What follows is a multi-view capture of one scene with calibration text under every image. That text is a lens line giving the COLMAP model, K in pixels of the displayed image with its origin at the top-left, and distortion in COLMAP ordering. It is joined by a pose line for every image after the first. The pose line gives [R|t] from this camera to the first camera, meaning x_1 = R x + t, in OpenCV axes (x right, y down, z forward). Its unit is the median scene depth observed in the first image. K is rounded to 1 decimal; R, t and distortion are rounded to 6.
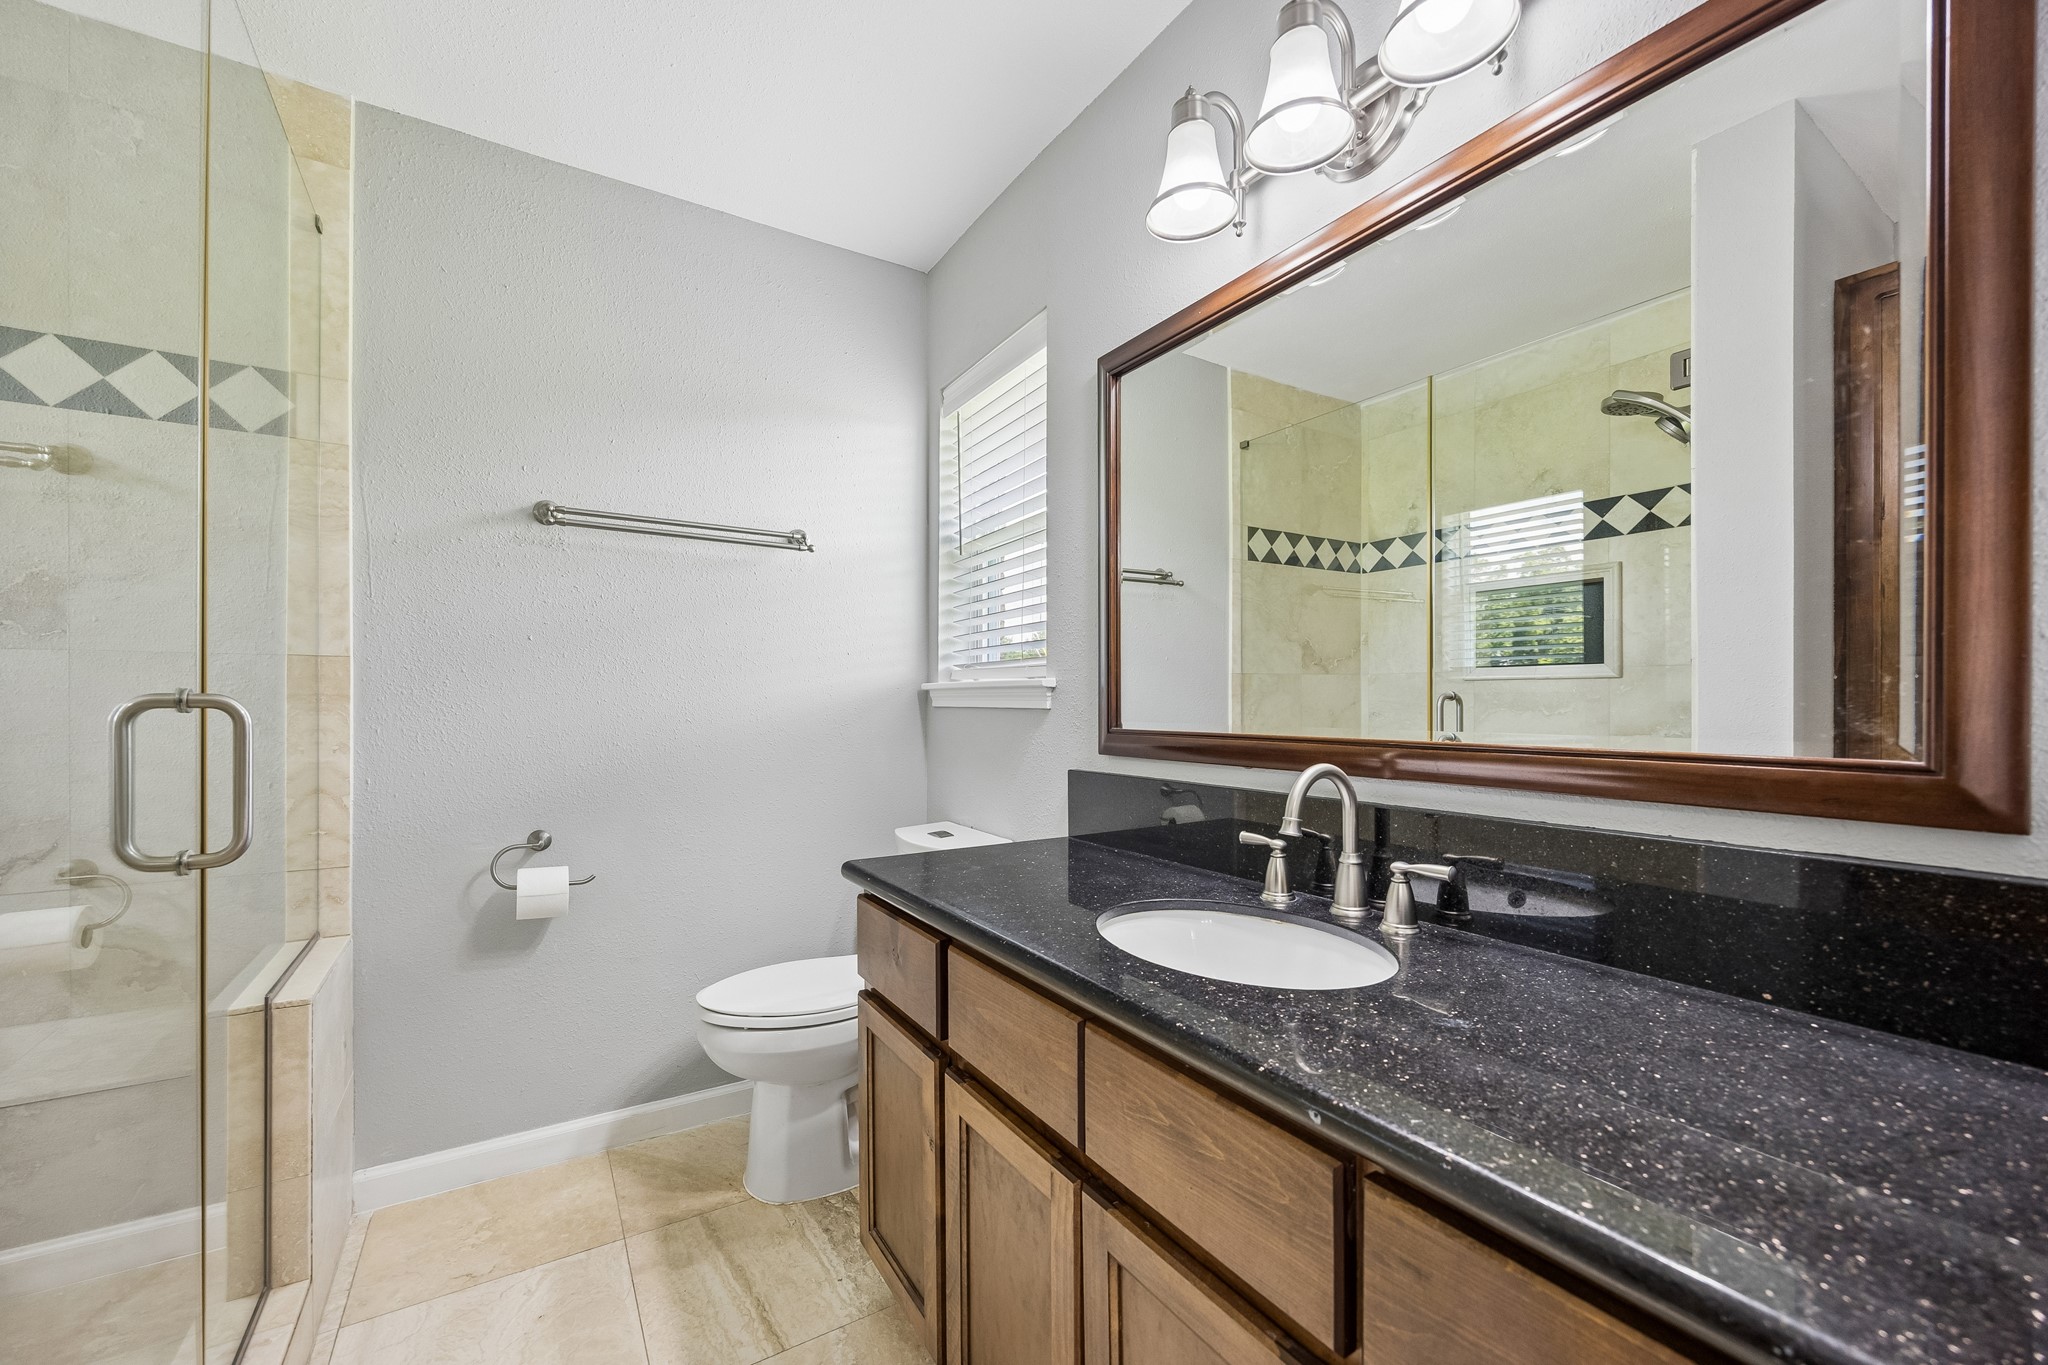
lens RADIAL K [[789.8, 0, 1022.3], [0, 789.8, 705.7], [0, 0, 1]] dist [-0.000770, 0.000081]
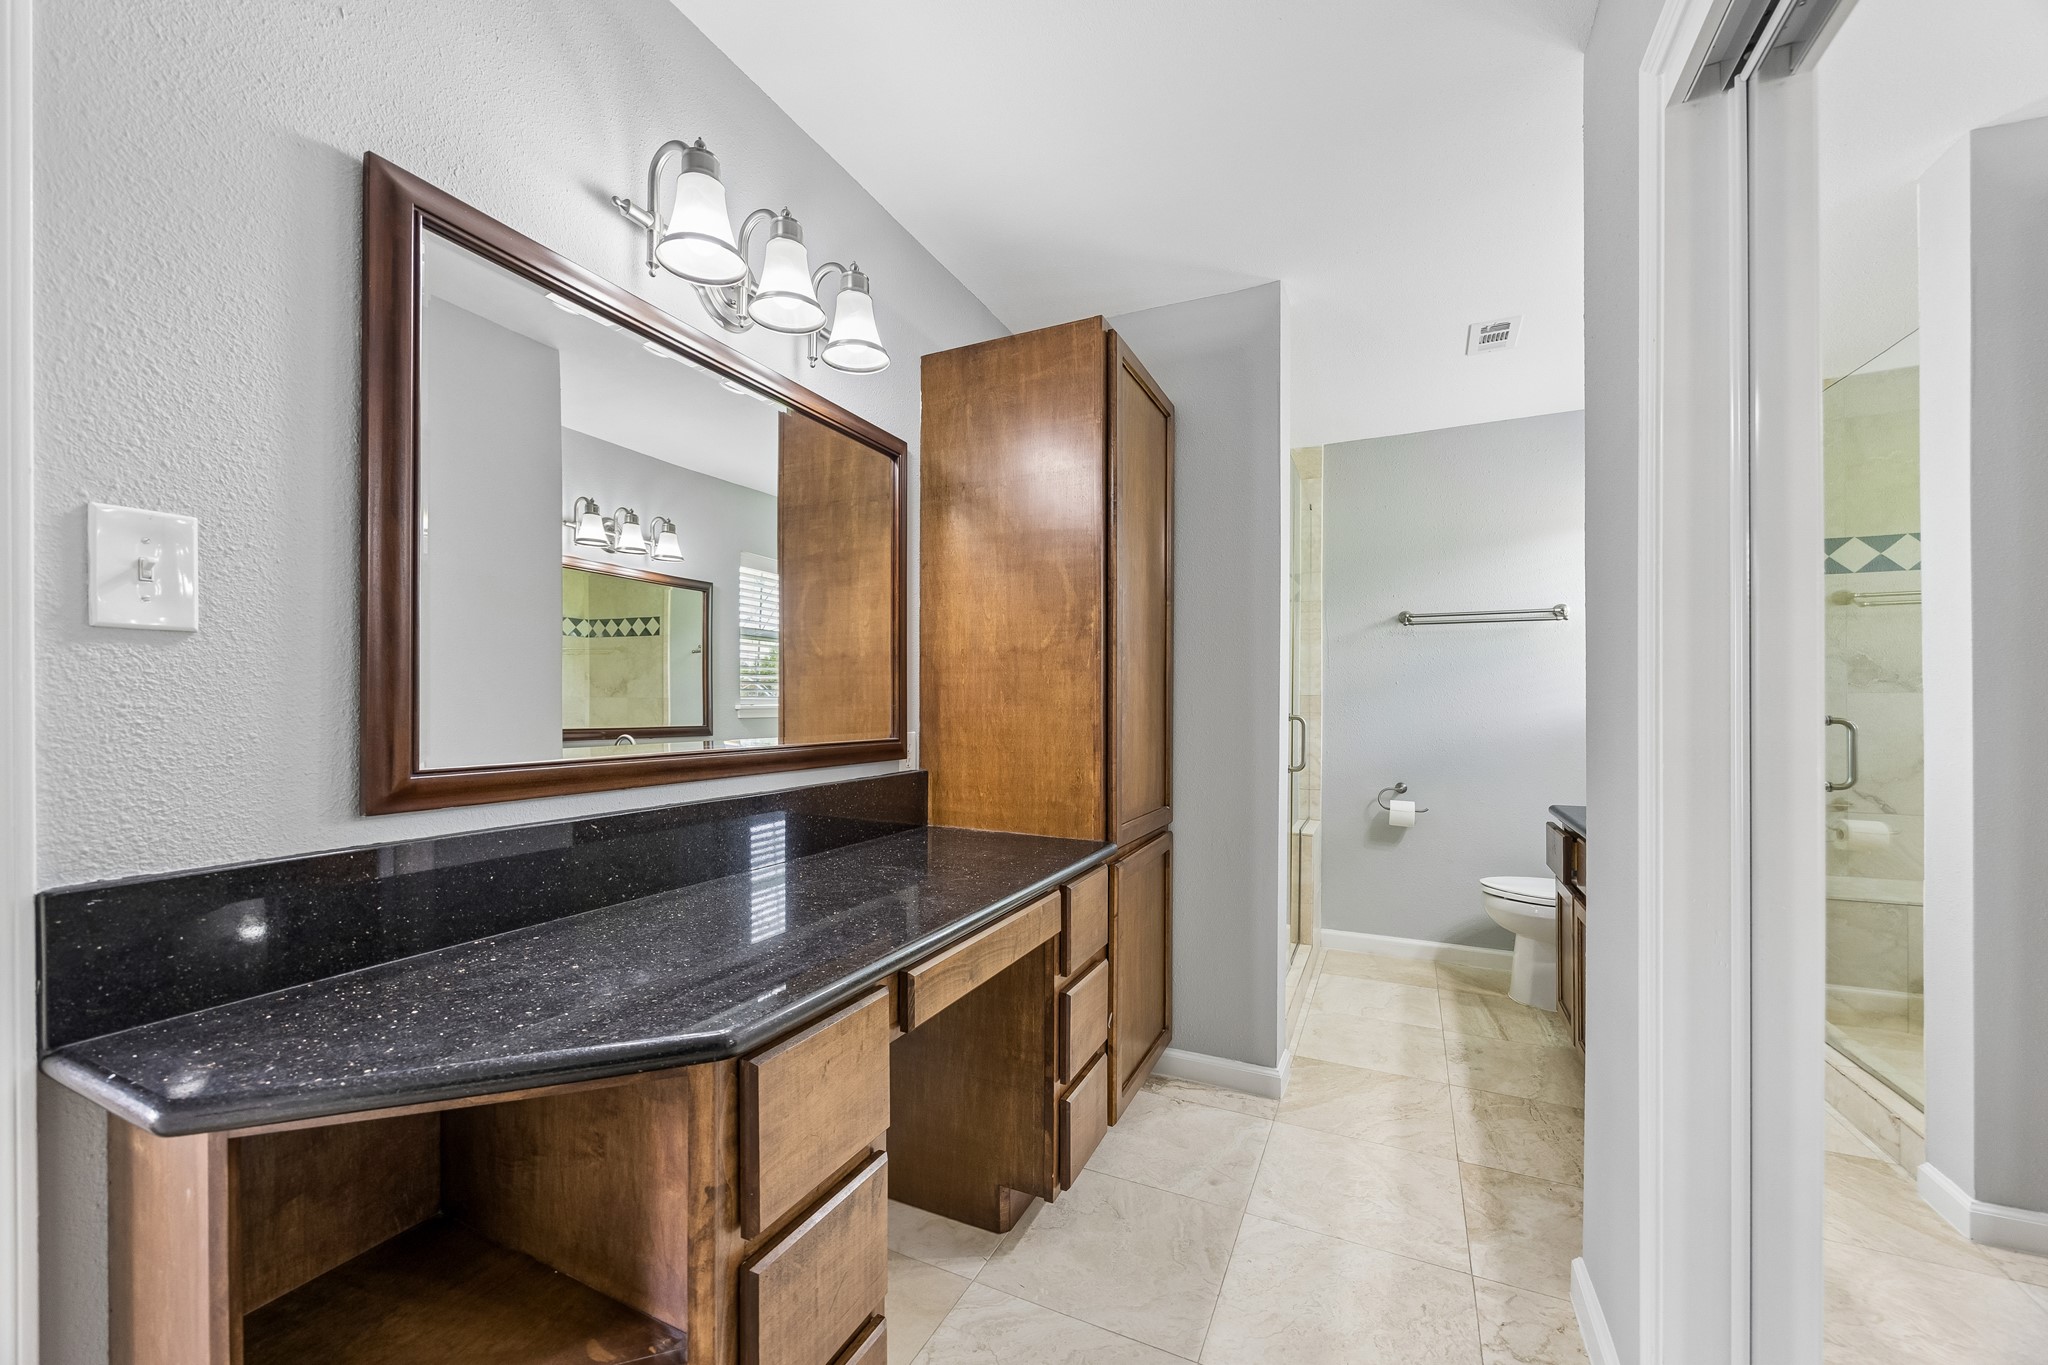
lens RADIAL K [[789.8, 0, 1022.3], [0, 789.8, 705.7], [0, 0, 1]] dist [-0.000770, 0.000081]
pose [[0.522763, 0.000971, -0.852478, 0.590286], [-0.004964, 0.999986, -0.001906, -0.022504], [0.852464, 0.005228, 0.522760, -0.857950]]
